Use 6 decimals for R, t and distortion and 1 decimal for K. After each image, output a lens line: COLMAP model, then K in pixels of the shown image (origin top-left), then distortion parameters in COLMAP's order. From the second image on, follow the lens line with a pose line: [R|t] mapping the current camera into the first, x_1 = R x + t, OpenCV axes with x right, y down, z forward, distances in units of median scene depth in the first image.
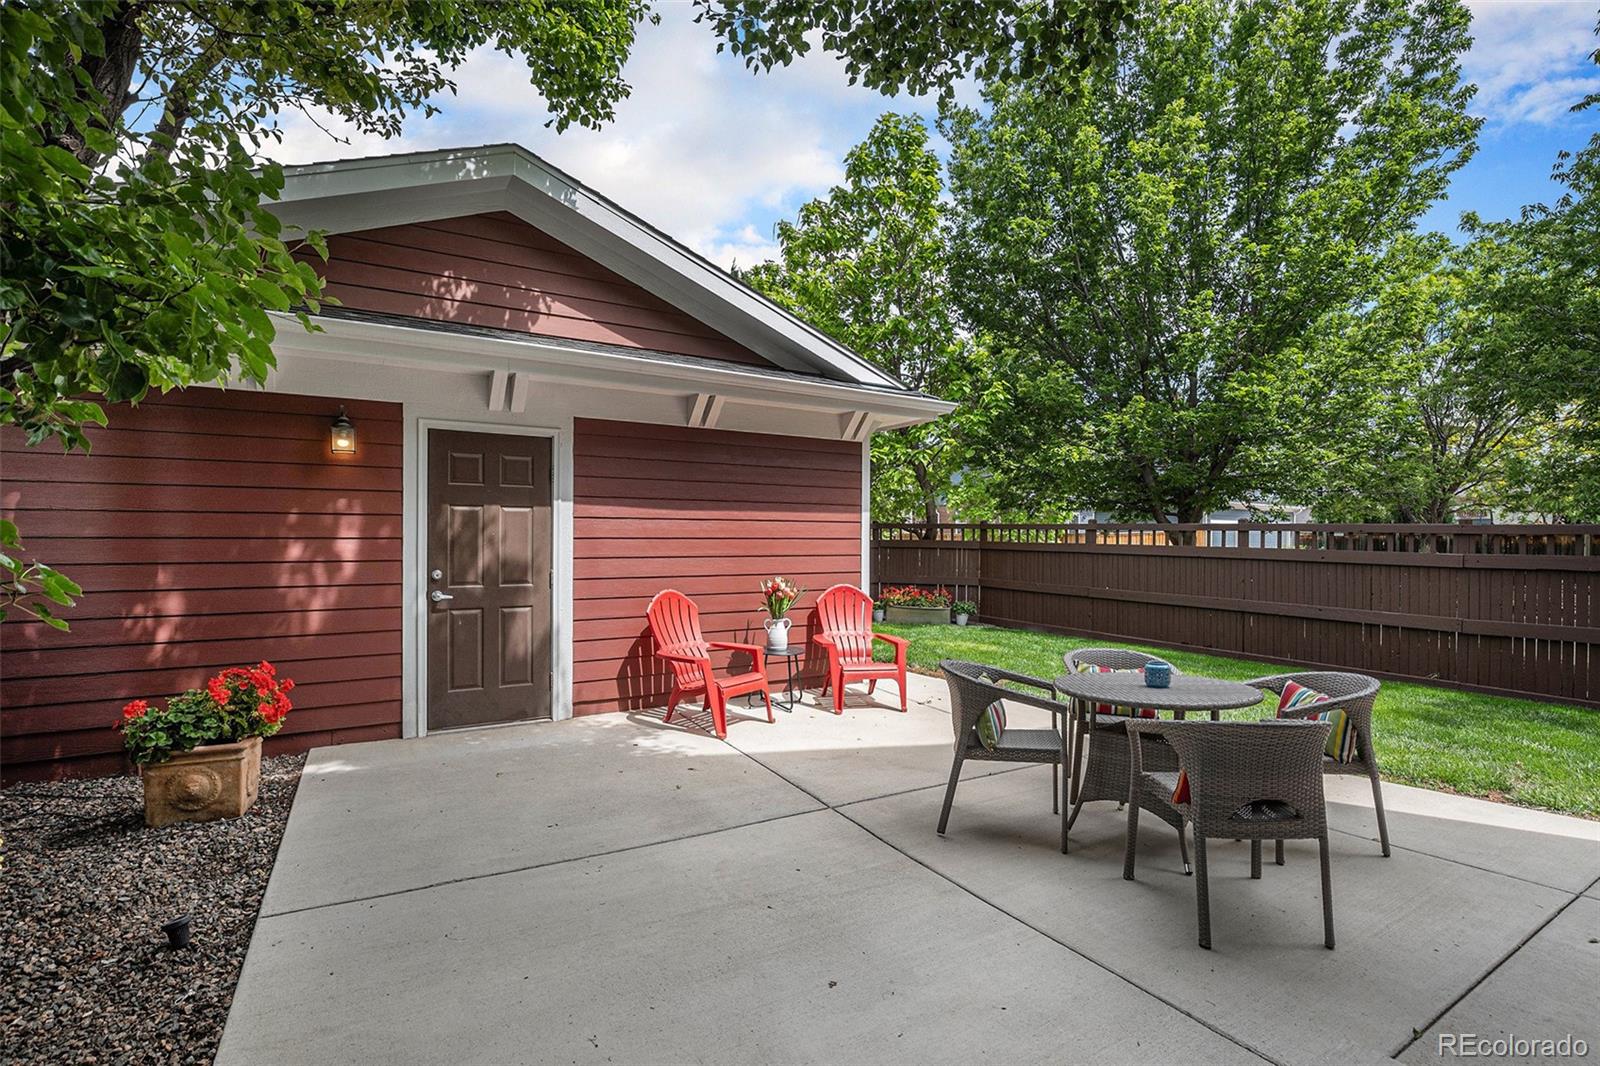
lens RADIAL K [[736.1, 0, 800.0], [0, 736.1, 533.0], [0, 0, 1]] dist [0.000046, -0.000002]
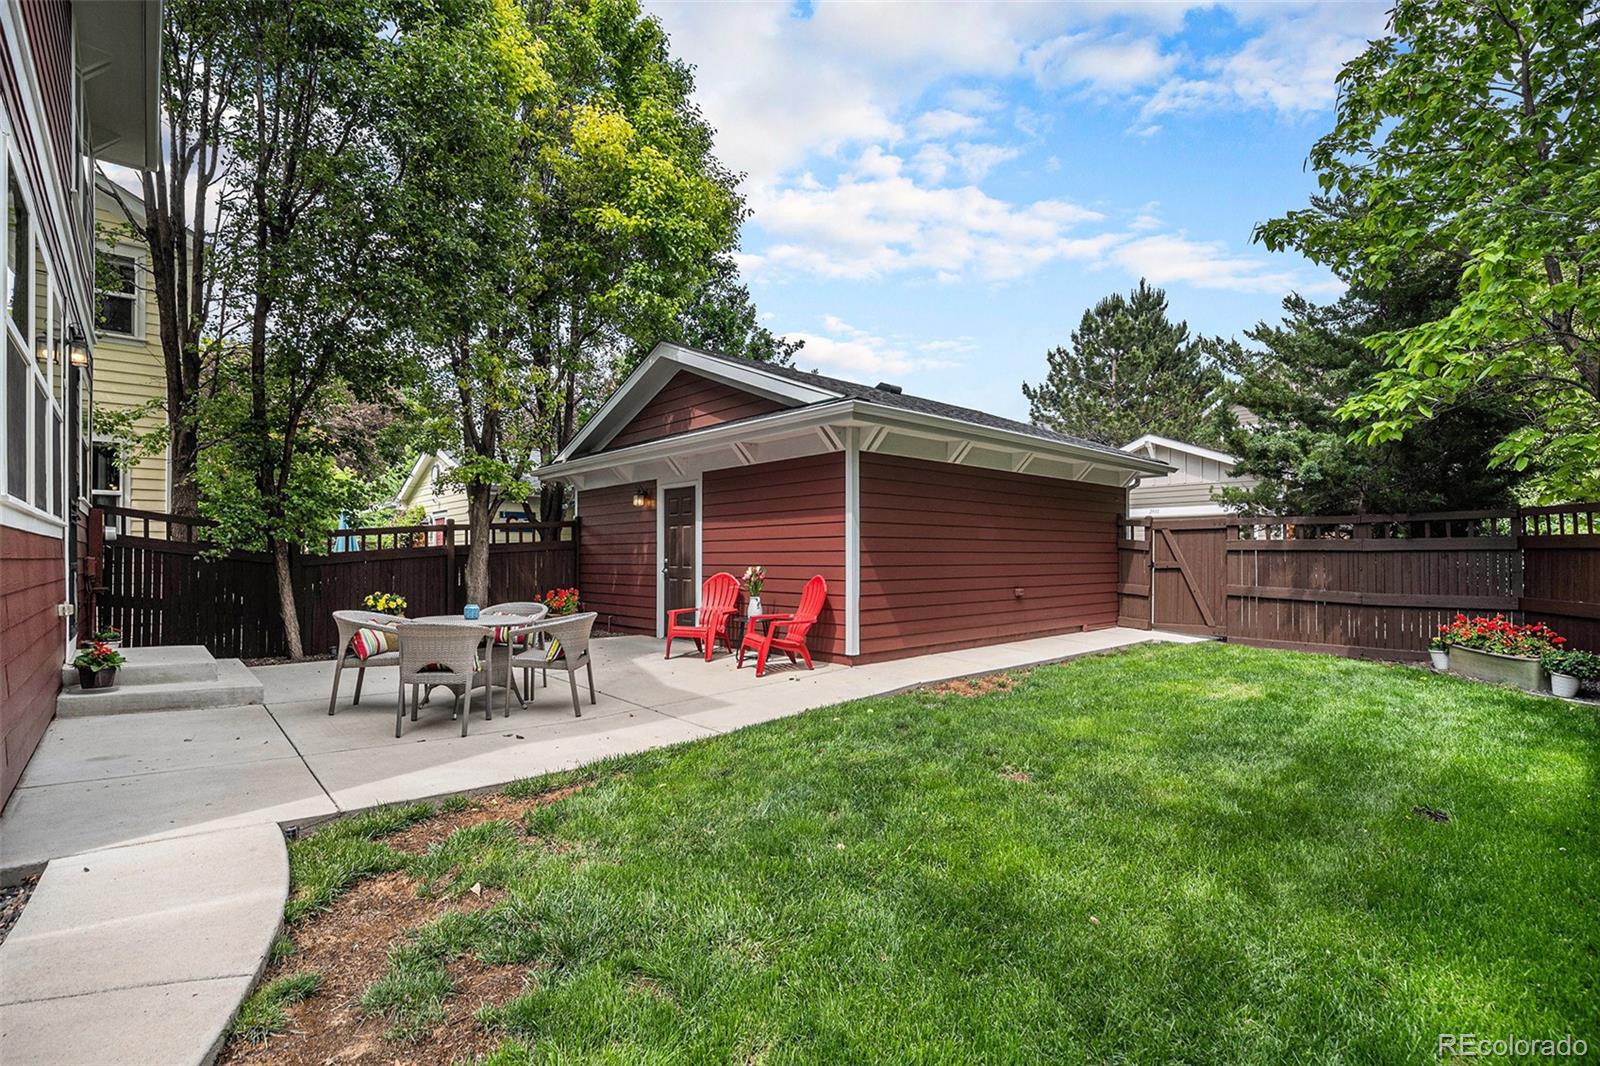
lens RADIAL K [[736.1, 0, 800.0], [0, 736.1, 533.0], [0, 0, 1]] dist [0.000046, -0.000002]
pose [[0.198528, -0.028190, -0.979690, 1.462245], [0.011618, 0.999584, -0.026408, 0.036512], [0.980026, -0.006140, 0.198773, 0.886214]]
